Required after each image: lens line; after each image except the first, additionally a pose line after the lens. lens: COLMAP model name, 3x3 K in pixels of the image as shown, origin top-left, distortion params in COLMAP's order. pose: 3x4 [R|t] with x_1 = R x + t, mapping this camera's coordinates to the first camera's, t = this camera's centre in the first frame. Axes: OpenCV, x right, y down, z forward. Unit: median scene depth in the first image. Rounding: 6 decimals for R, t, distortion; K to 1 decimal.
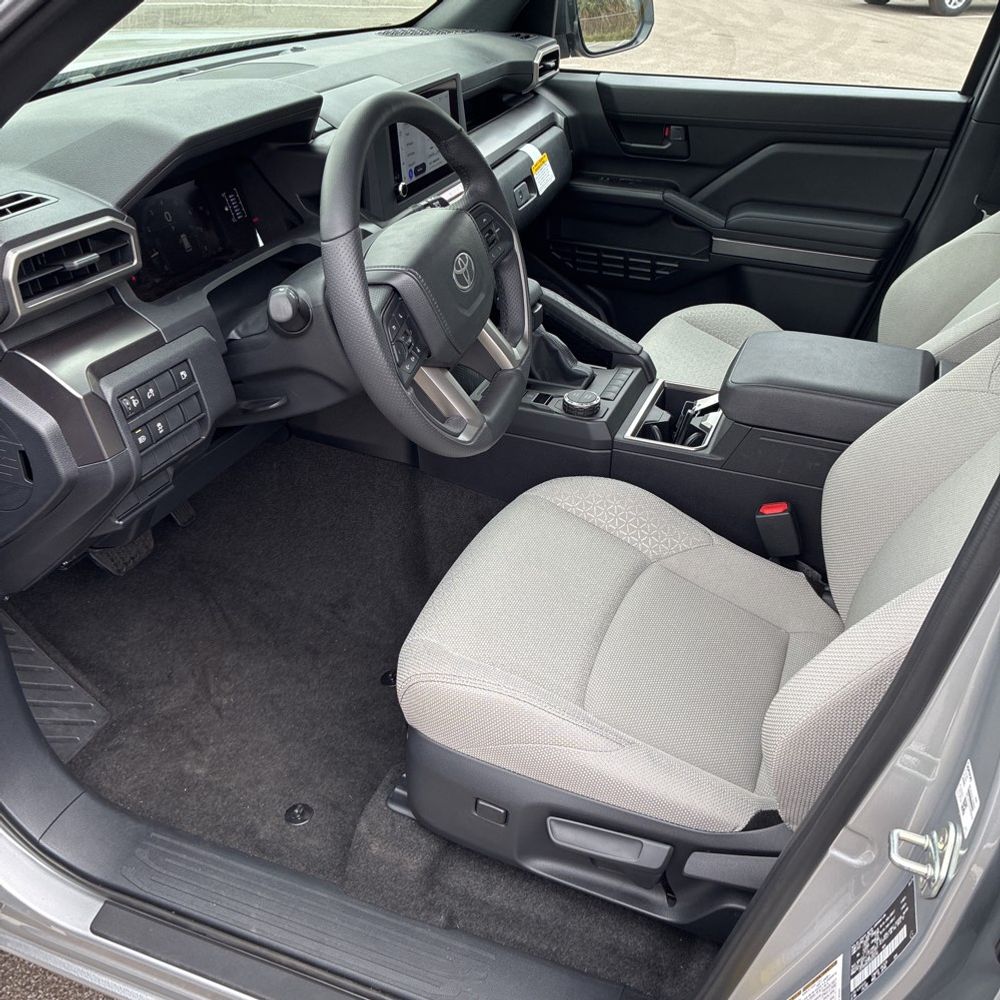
lens RADIAL K [[1023.2, 0, 495.2], [0, 1023.2, 500.8], [0, 0, 1]] dist [0.026526, -0.011269]
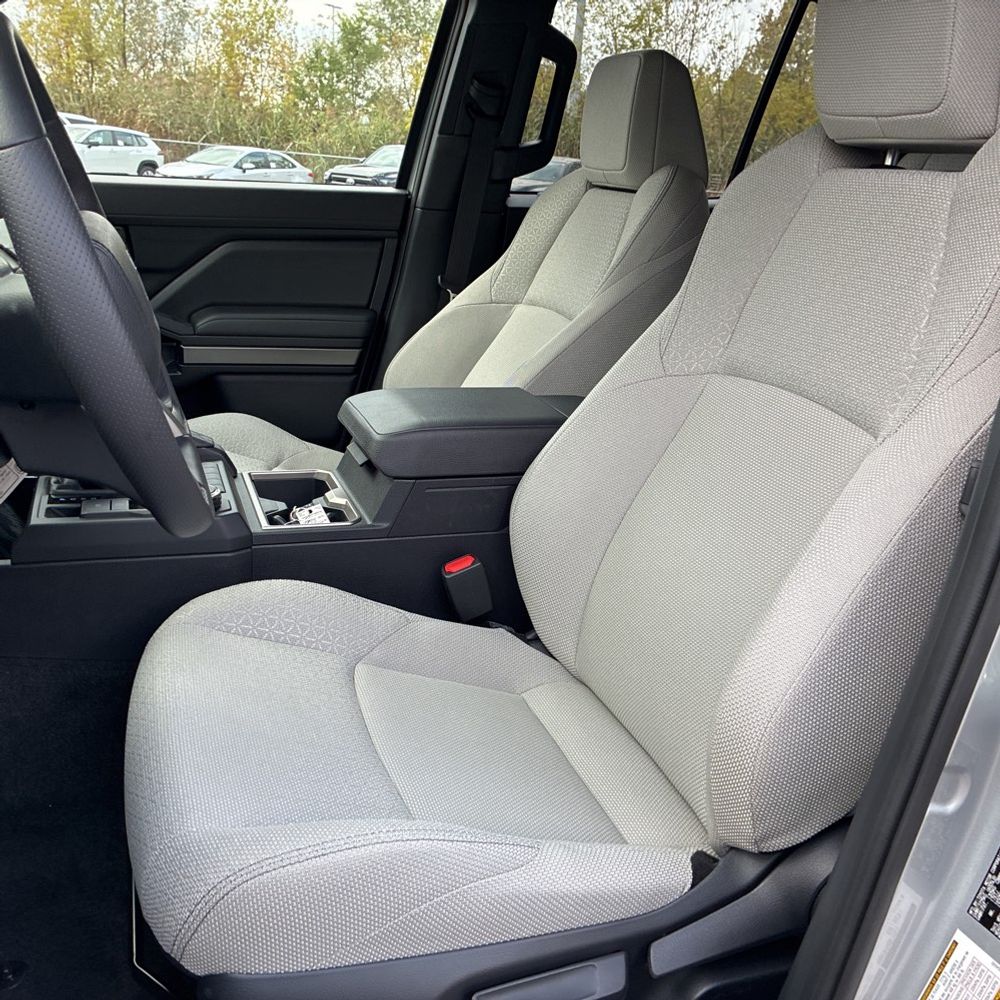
lens RADIAL K [[1037.2, 0, 511.6], [0, 1037.2, 501.5], [0, 0, 1]] dist [0.003802, -0.027118]
pose [[0.763113, -0.174174, 0.622352, -0.210985], [0.287603, 0.953909, -0.085687, 0.039740], [-0.578743, 0.244379, 0.778033, 0.245913]]
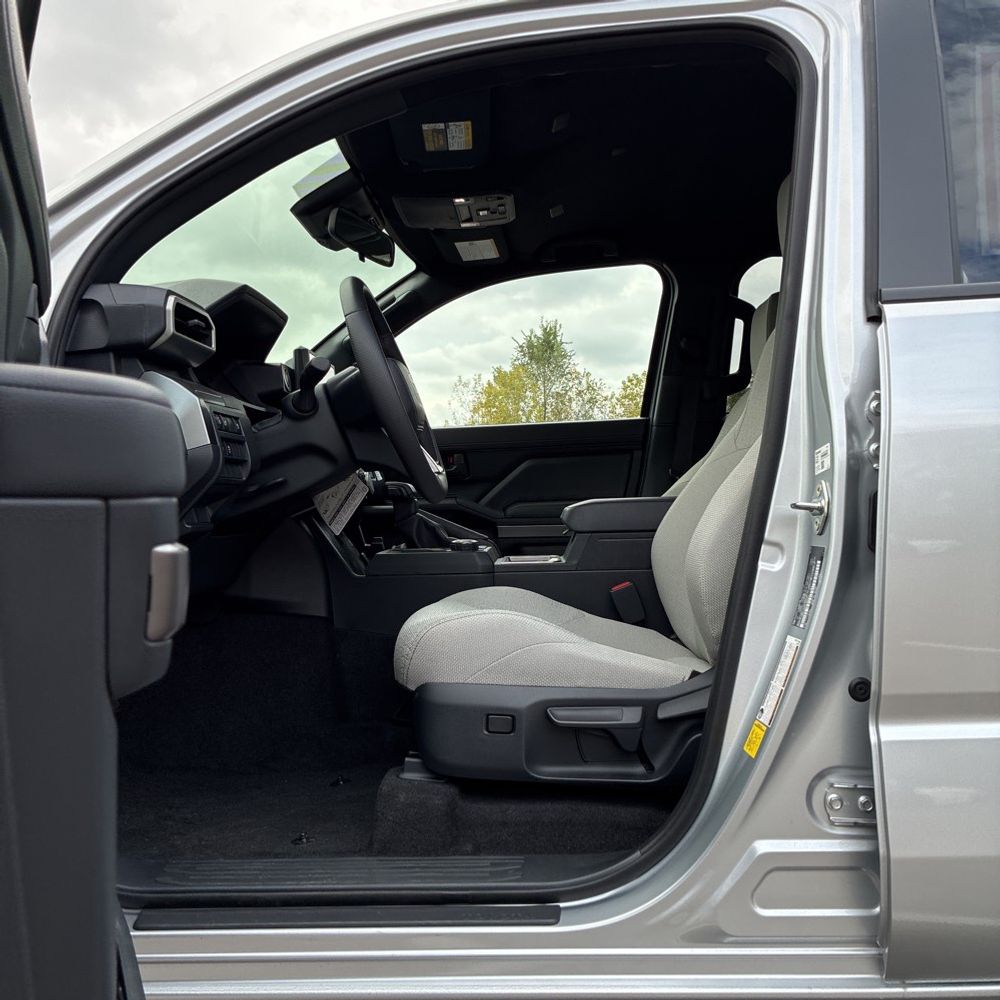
lens RADIAL K [[993.9, 0, 501.1], [0, 993.9, 476.8], [0, 0, 1]] dist [0.029111, -0.007234]
pose [[0.947291, -0.044238, 0.317305, -0.266441], [0.206473, 0.841600, -0.499077, 0.465442], [-0.244966, 0.538286, 0.806374, -0.102731]]
